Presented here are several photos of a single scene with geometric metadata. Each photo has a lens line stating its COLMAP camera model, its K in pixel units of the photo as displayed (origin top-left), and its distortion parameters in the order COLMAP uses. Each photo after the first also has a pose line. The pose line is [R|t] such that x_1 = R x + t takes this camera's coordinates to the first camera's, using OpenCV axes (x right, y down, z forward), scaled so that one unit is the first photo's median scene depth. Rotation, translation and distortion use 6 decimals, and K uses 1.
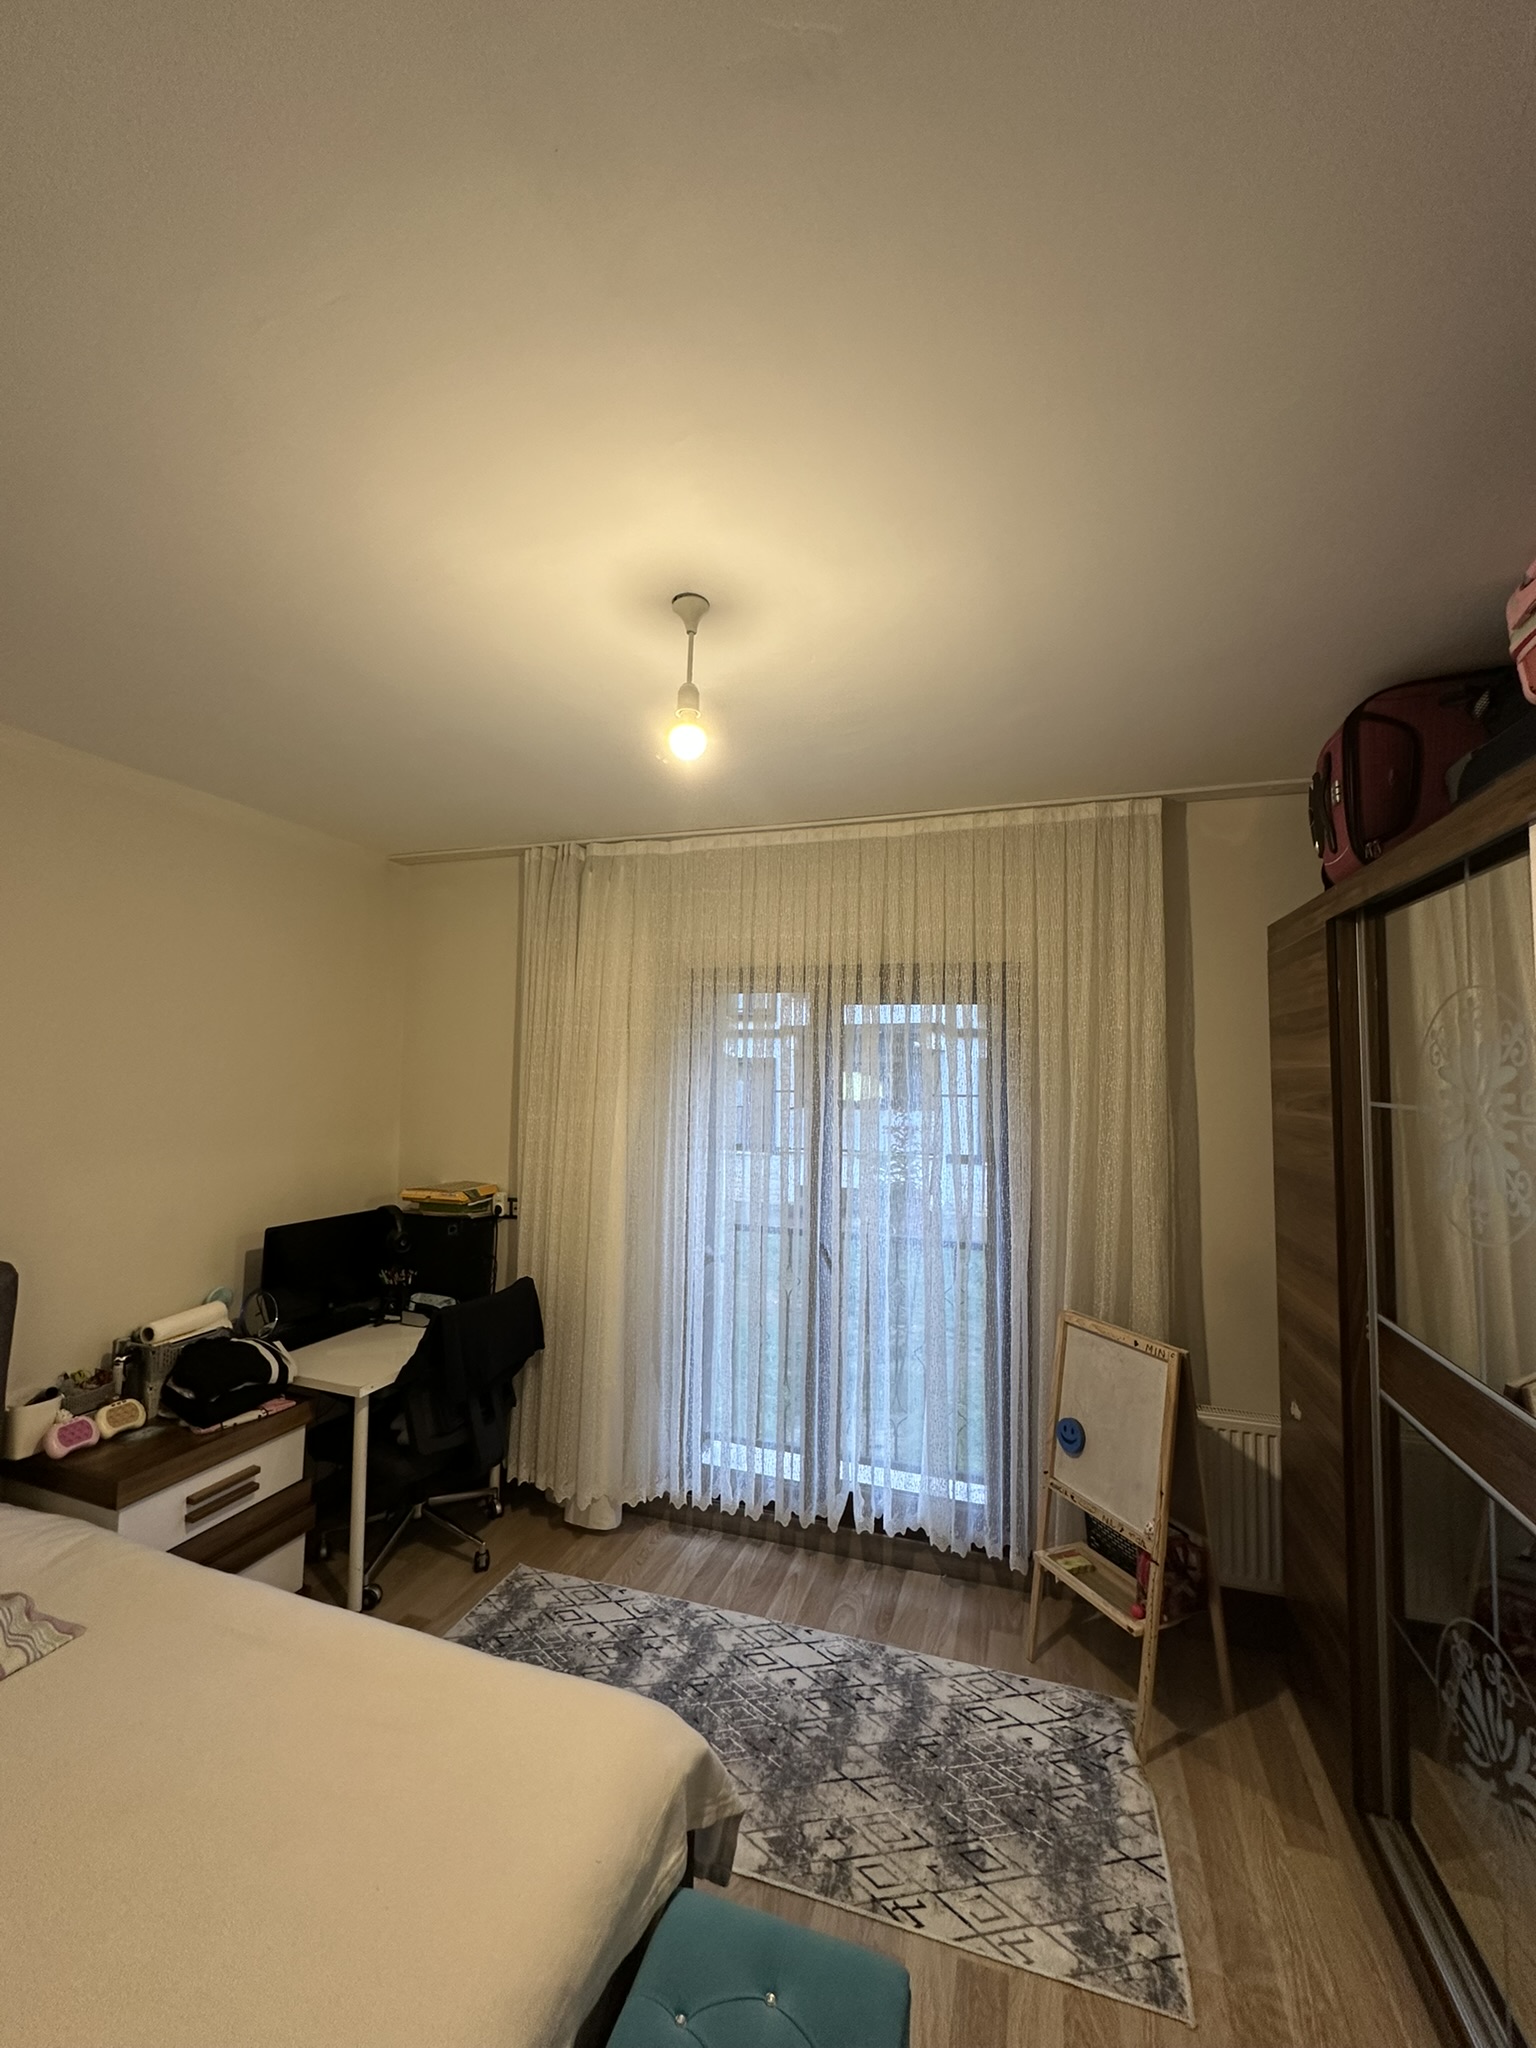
lens RADIAL K [[816.4, 0, 766.6], [0, 816.4, 1025.5], [0, 0, 1]] dist [-0.003334, 0.001050]
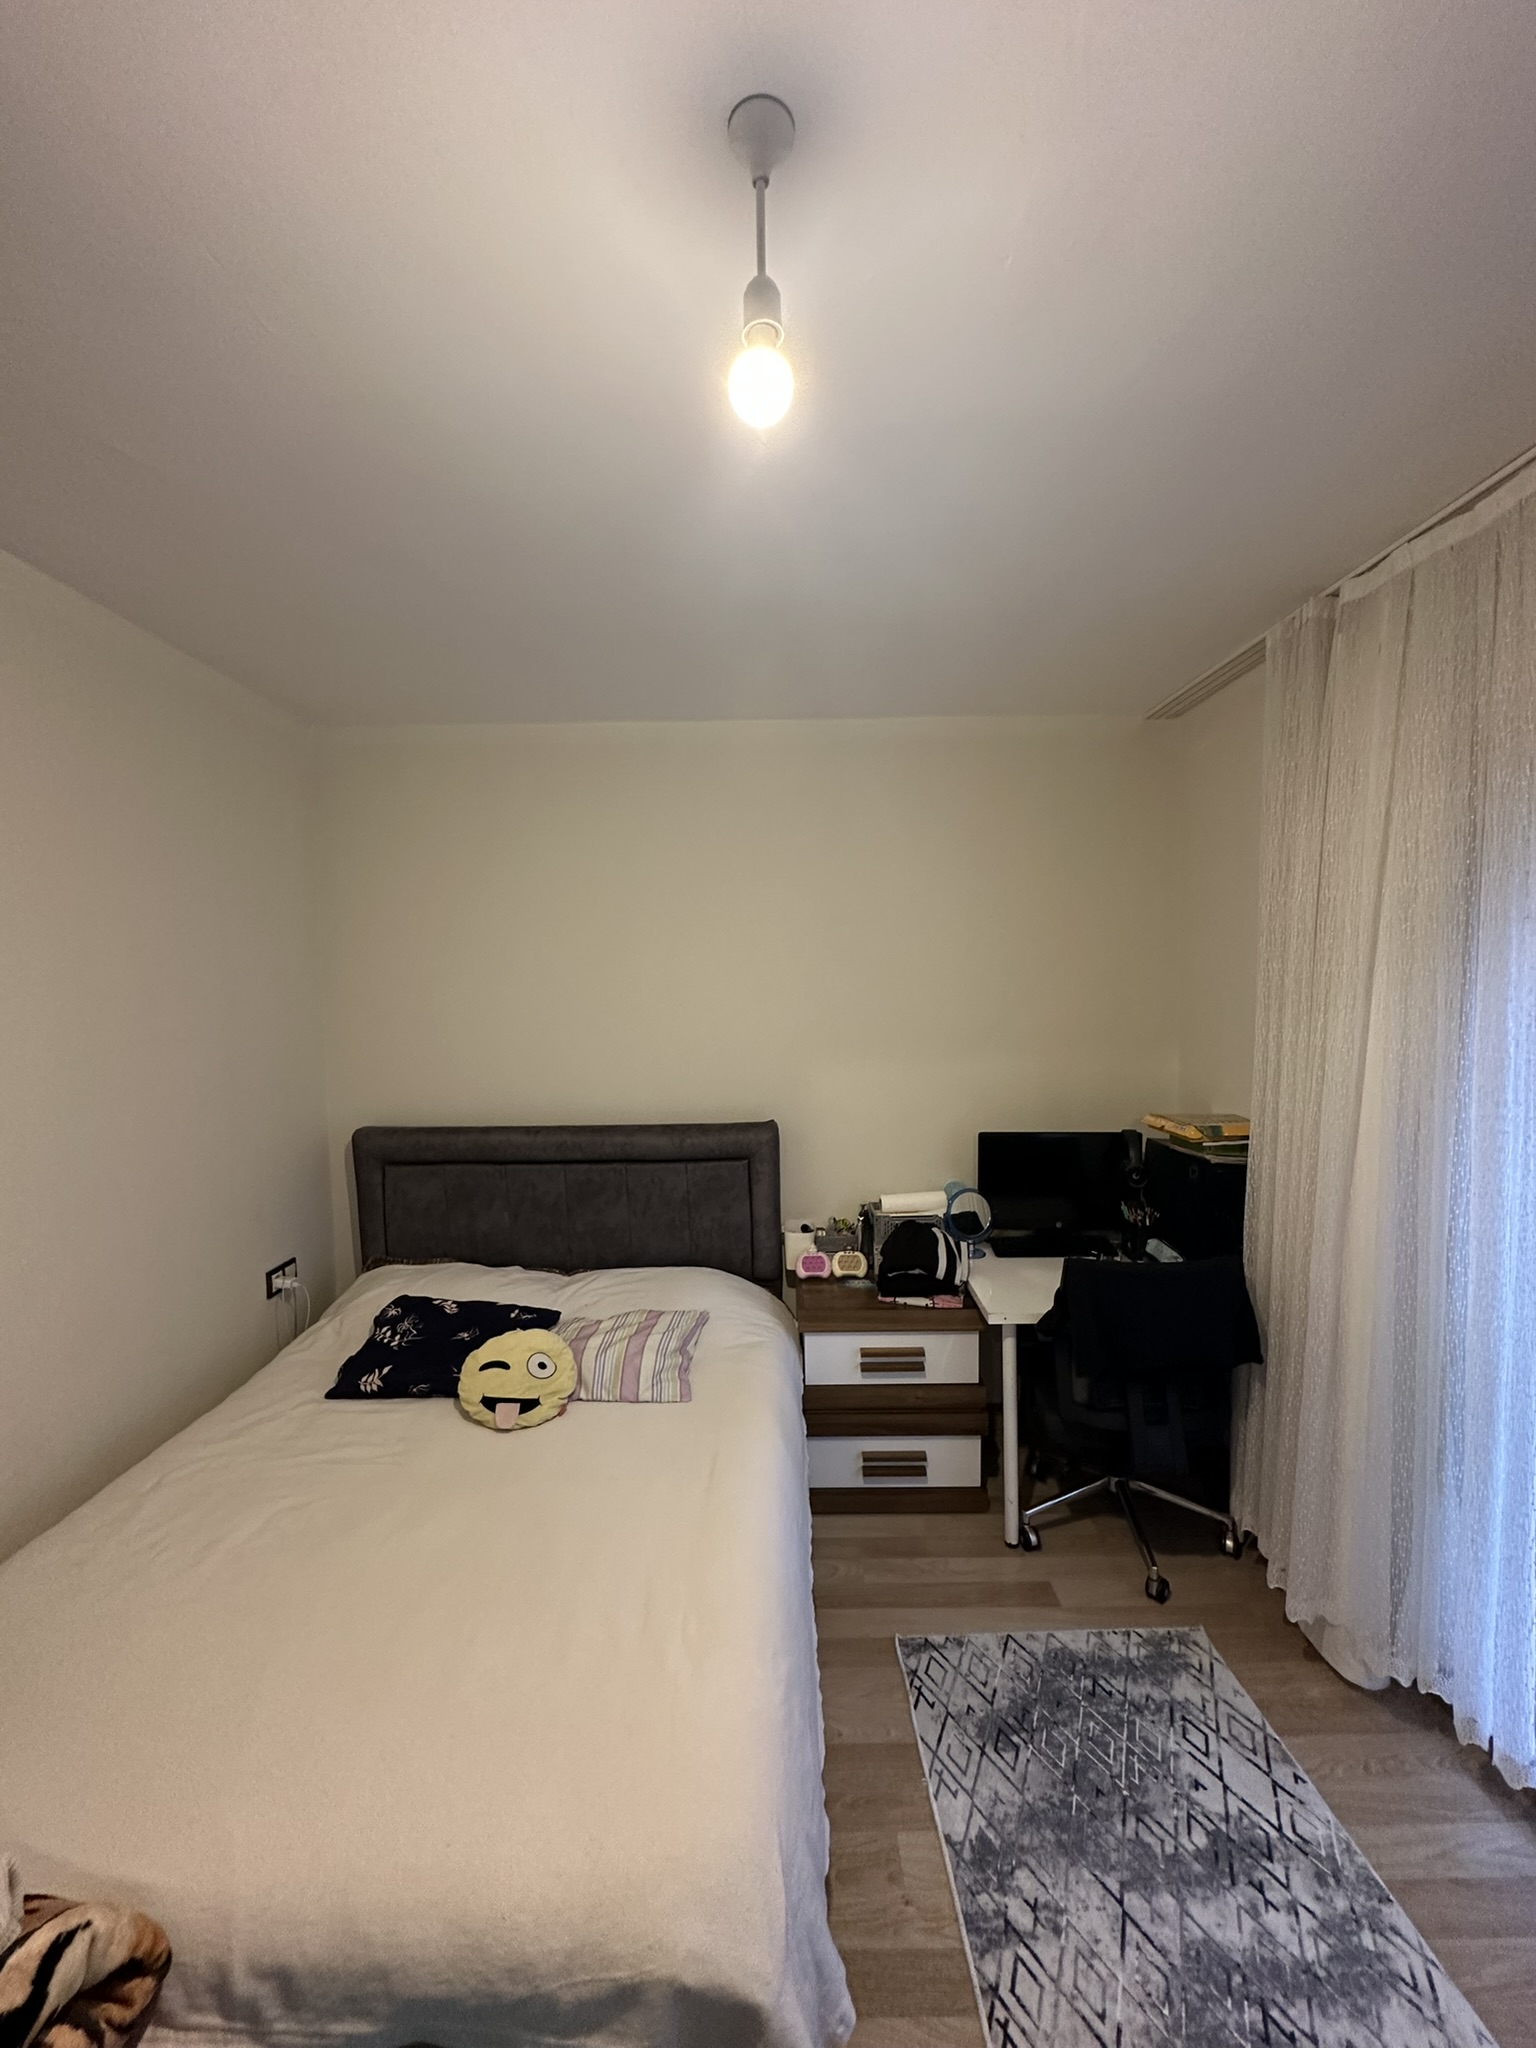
lens RADIAL K [[816.4, 0, 766.6], [0, 816.4, 1025.5], [0, 0, 1]] dist [-0.003334, 0.001050]
pose [[0.317156, 0.027170, -0.947984, 0.293863], [0.079673, 0.995293, 0.055182, 0.043085], [0.945021, -0.093030, 0.313498, 0.490225]]
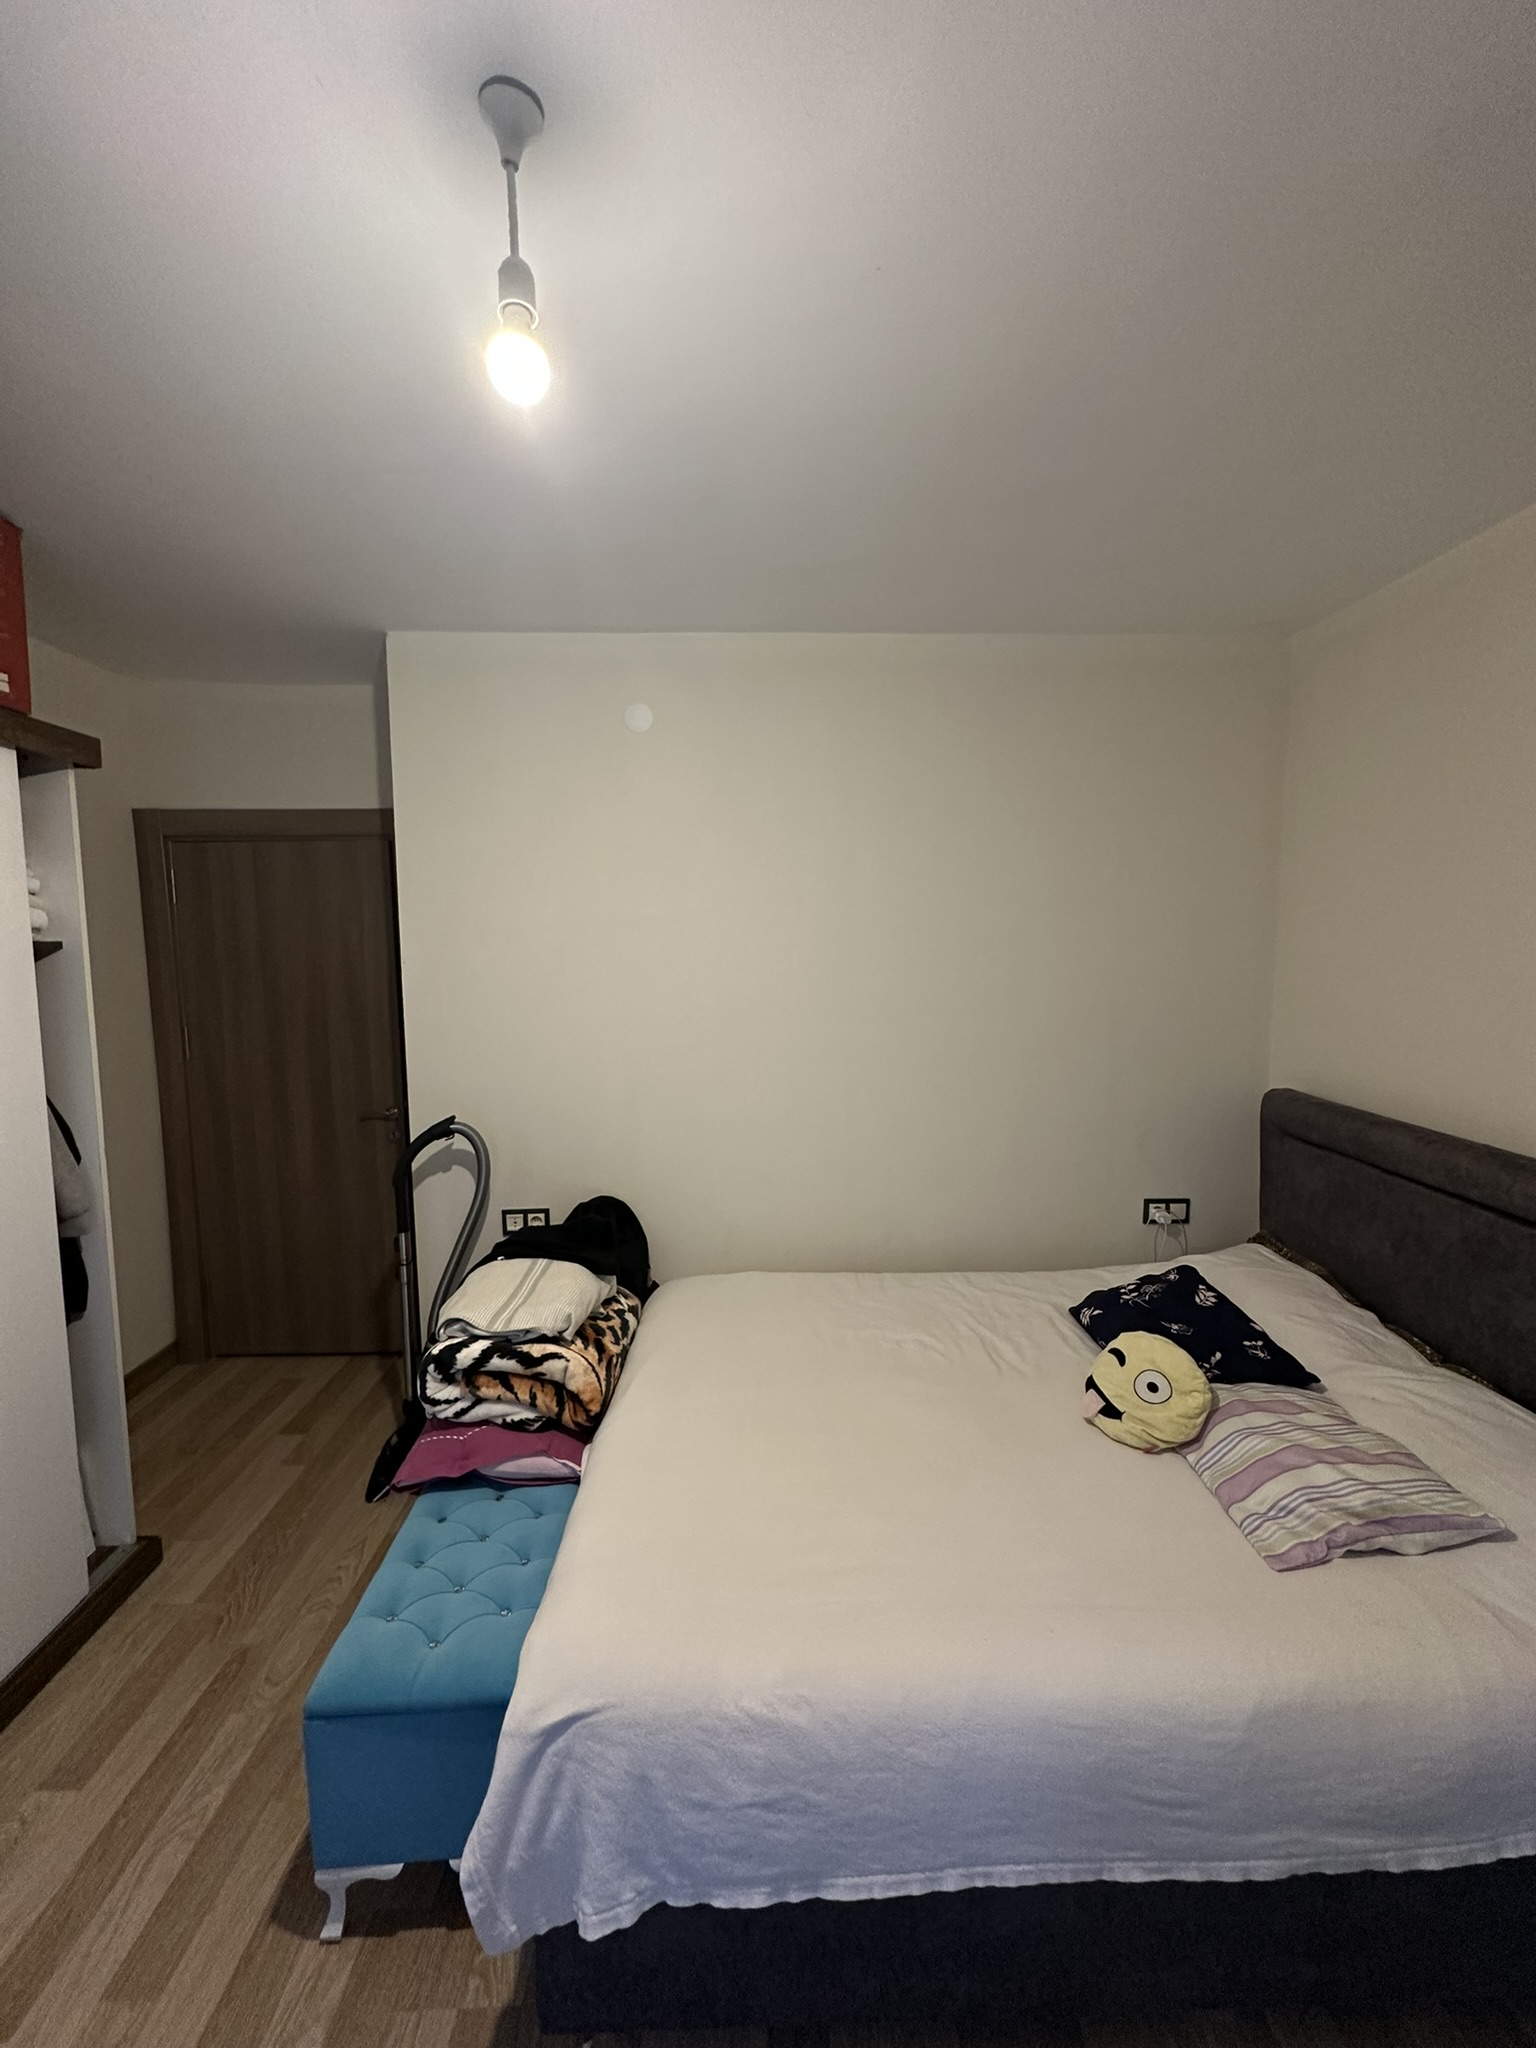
lens RADIAL K [[816.4, 0, 766.6], [0, 816.4, 1025.5], [0, 0, 1]] dist [-0.003334, 0.001050]
pose [[-0.943123, 0.025838, -0.331438, -0.035642], [0.015964, 0.999345, 0.032482, 0.082947], [0.332060, 0.025344, -0.942918, 1.049312]]
